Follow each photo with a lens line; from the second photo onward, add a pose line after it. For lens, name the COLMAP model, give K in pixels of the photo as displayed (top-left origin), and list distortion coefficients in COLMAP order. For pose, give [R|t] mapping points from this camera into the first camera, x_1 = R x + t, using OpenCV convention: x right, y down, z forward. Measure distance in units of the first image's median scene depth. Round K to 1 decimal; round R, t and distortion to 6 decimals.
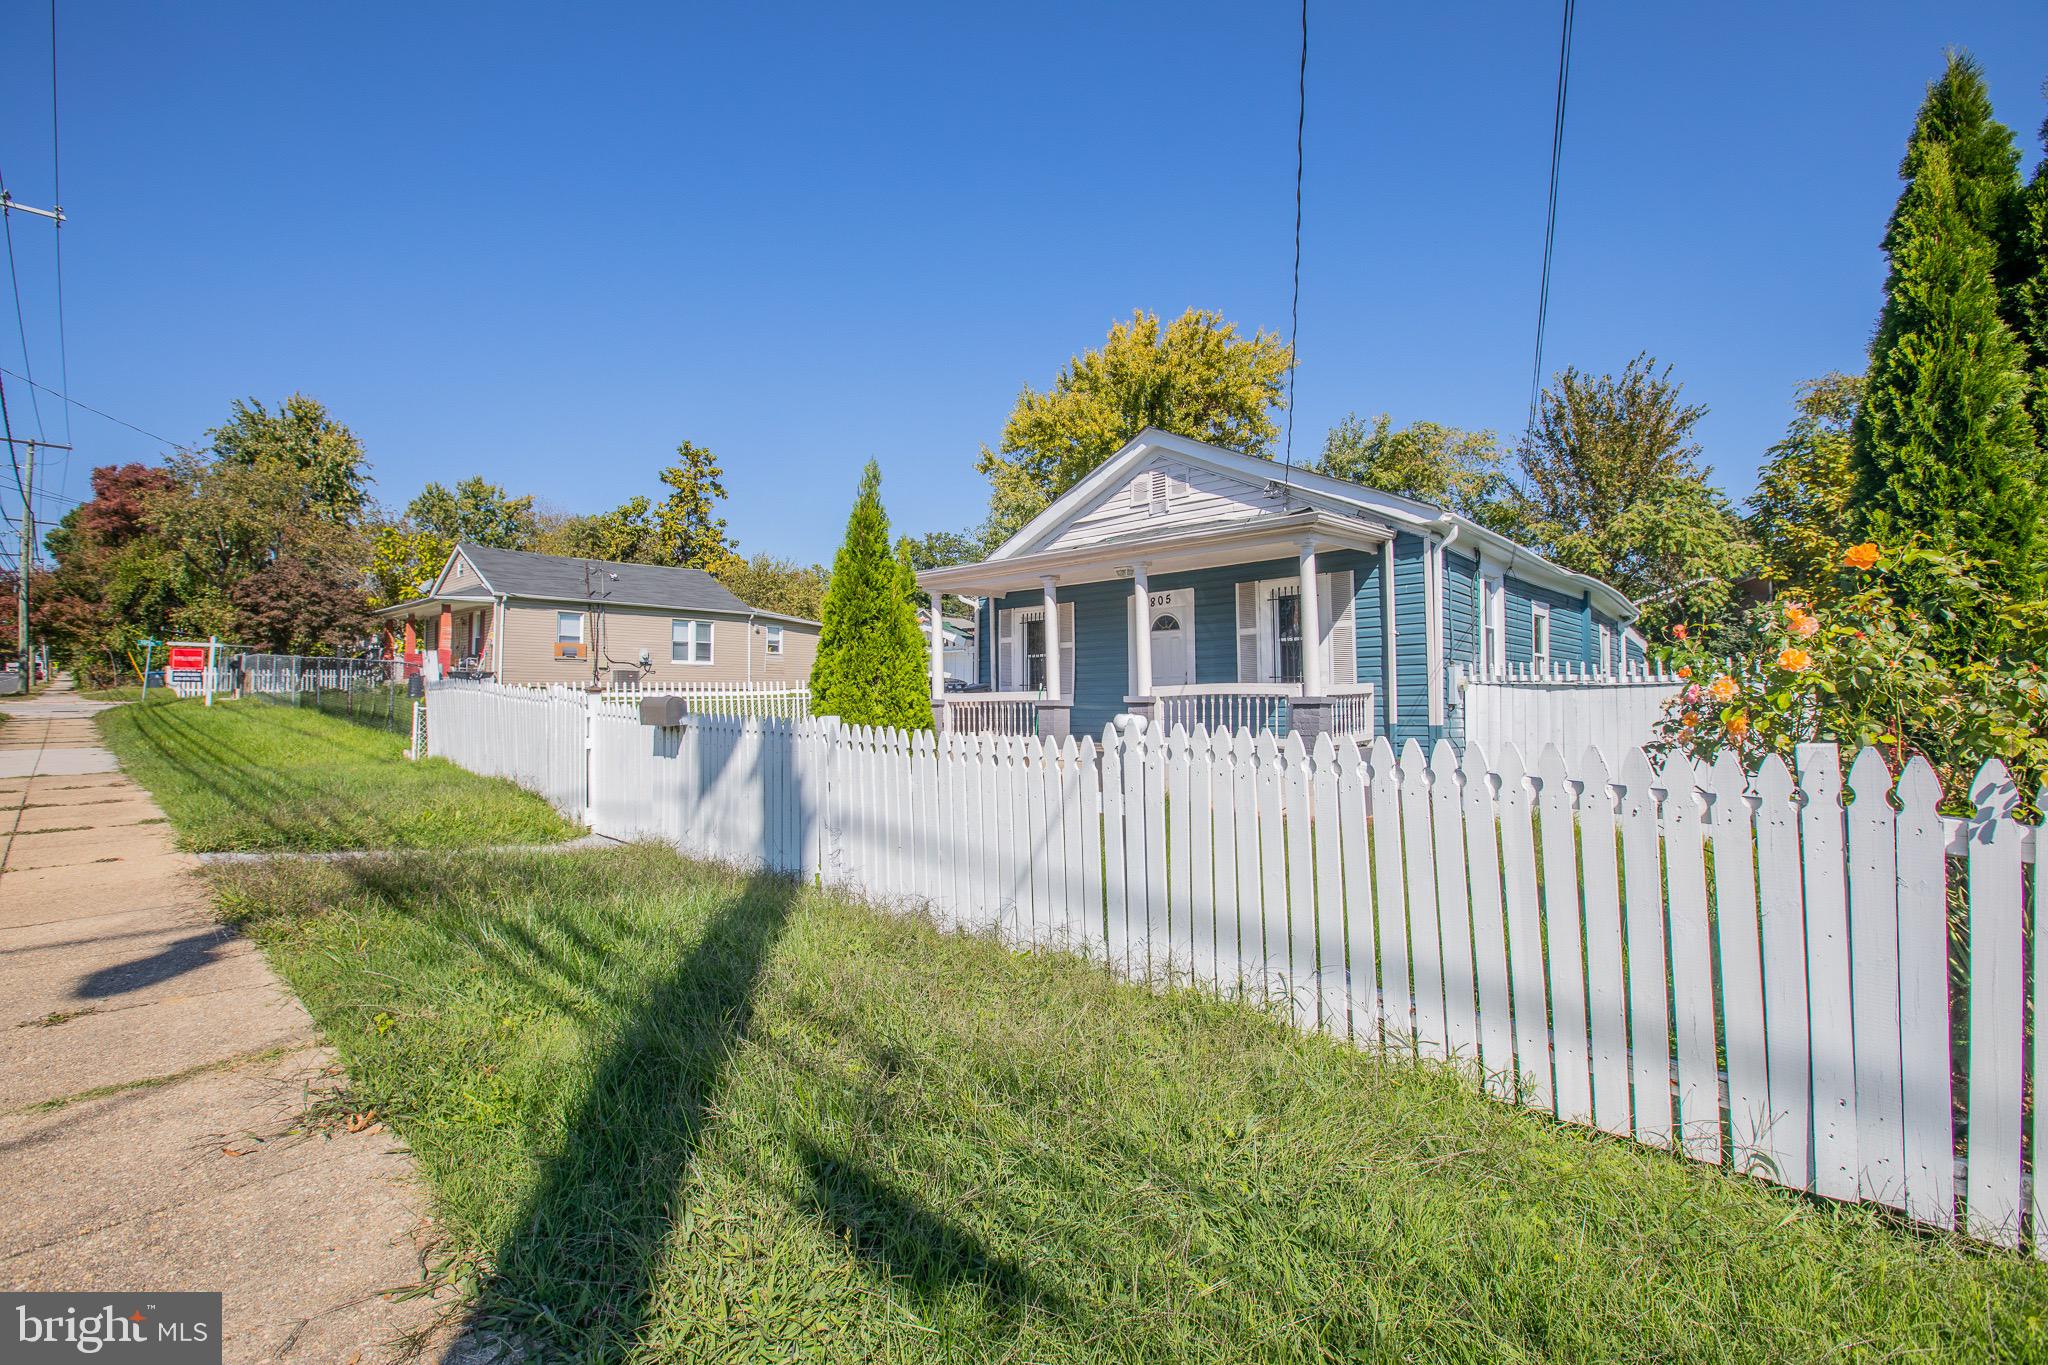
lens RADIAL K [[936.3, 0, 1039.0], [0, 936.3, 688.5], [0, 0, 1]] dist [-0.036711, 0.010311]
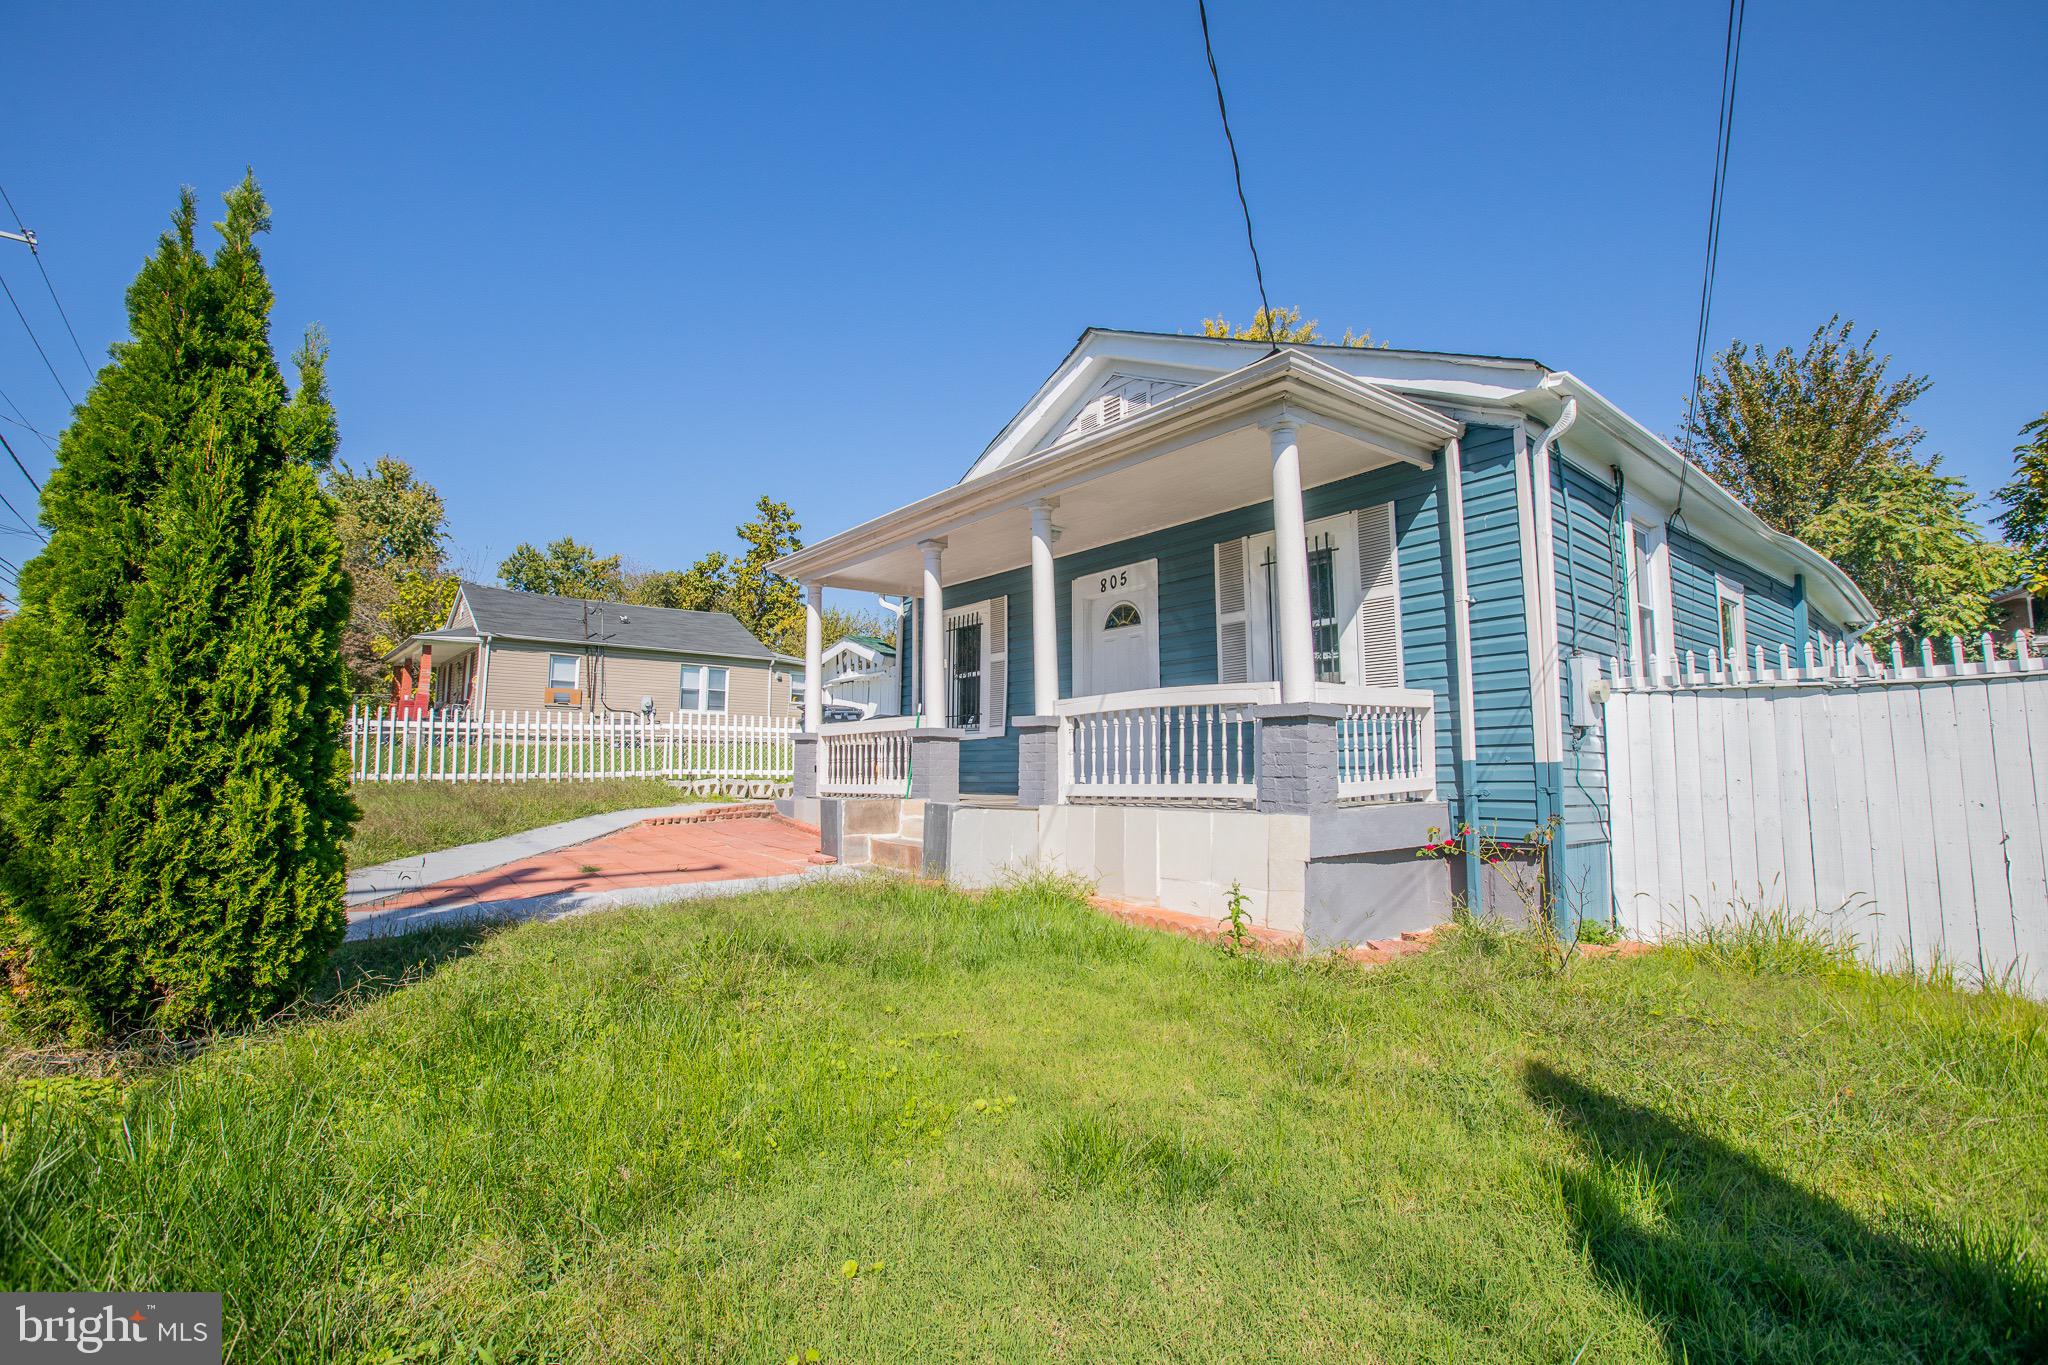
lens RADIAL K [[936.3, 0, 1038.2], [0, 936.3, 680.5], [0, 0, 1]] dist [-0.036711, 0.010311]
pose [[0.991714, -0.005269, -0.128361, 0.147867], [-0.005016, 0.996808, -0.079673, 0.026599], [0.128371, 0.079657, 0.988522, 0.311955]]
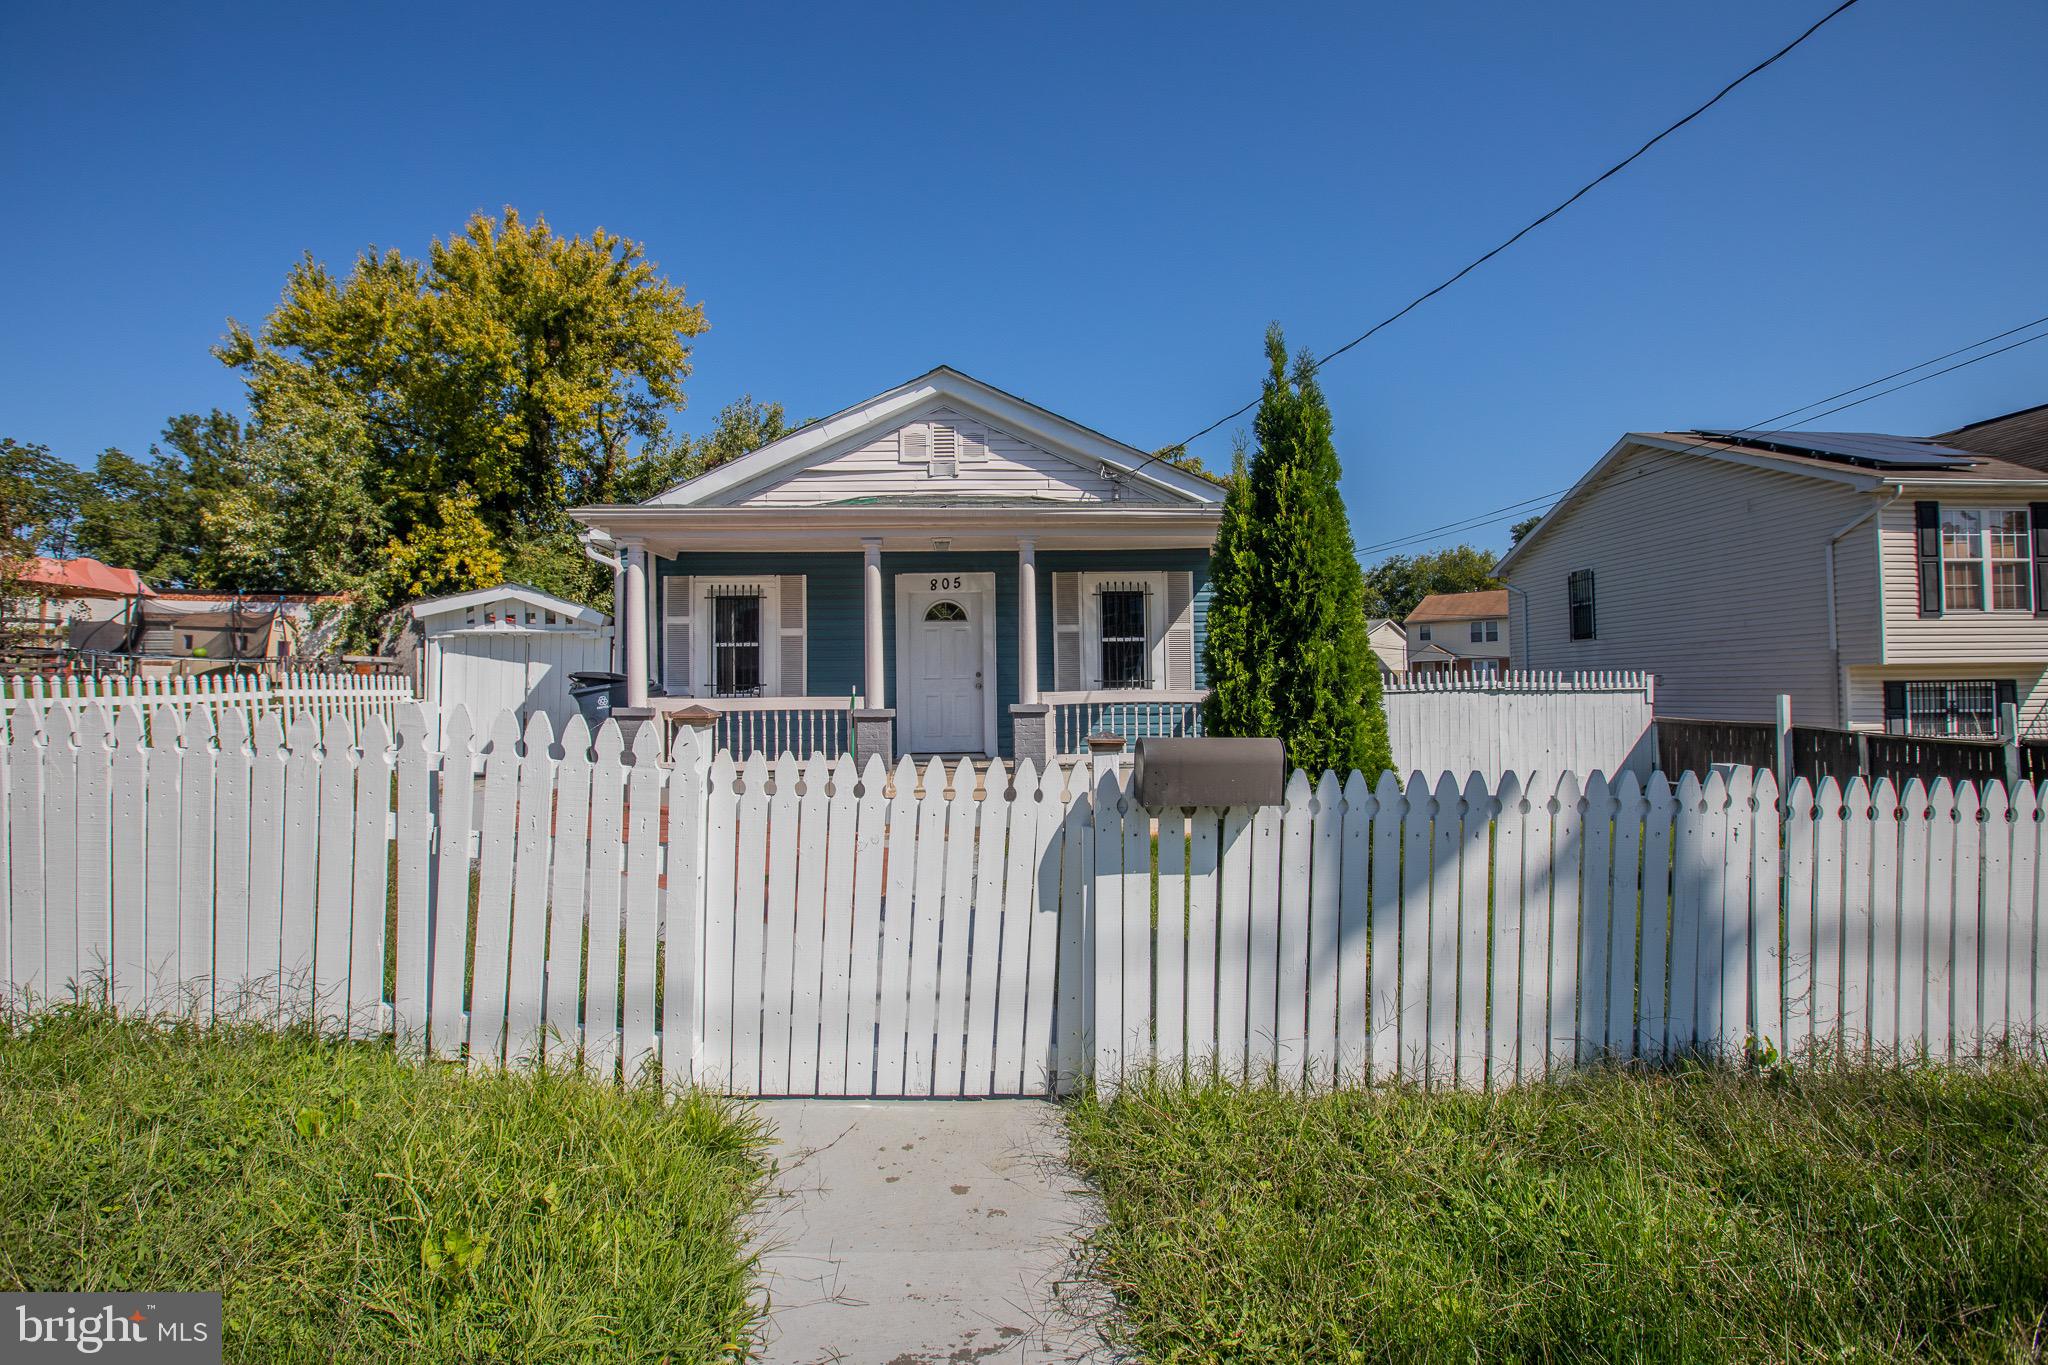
lens RADIAL K [[936.3, 0, 1033.8], [0, 936.3, 678.2], [0, 0, 1]] dist [-0.036711, 0.010311]
pose [[0.701944, 0.011733, 0.712135, -0.360157], [-0.008540, 0.999931, -0.008057, -0.005820], [-0.712180, -0.000425, 0.701996, 0.344227]]
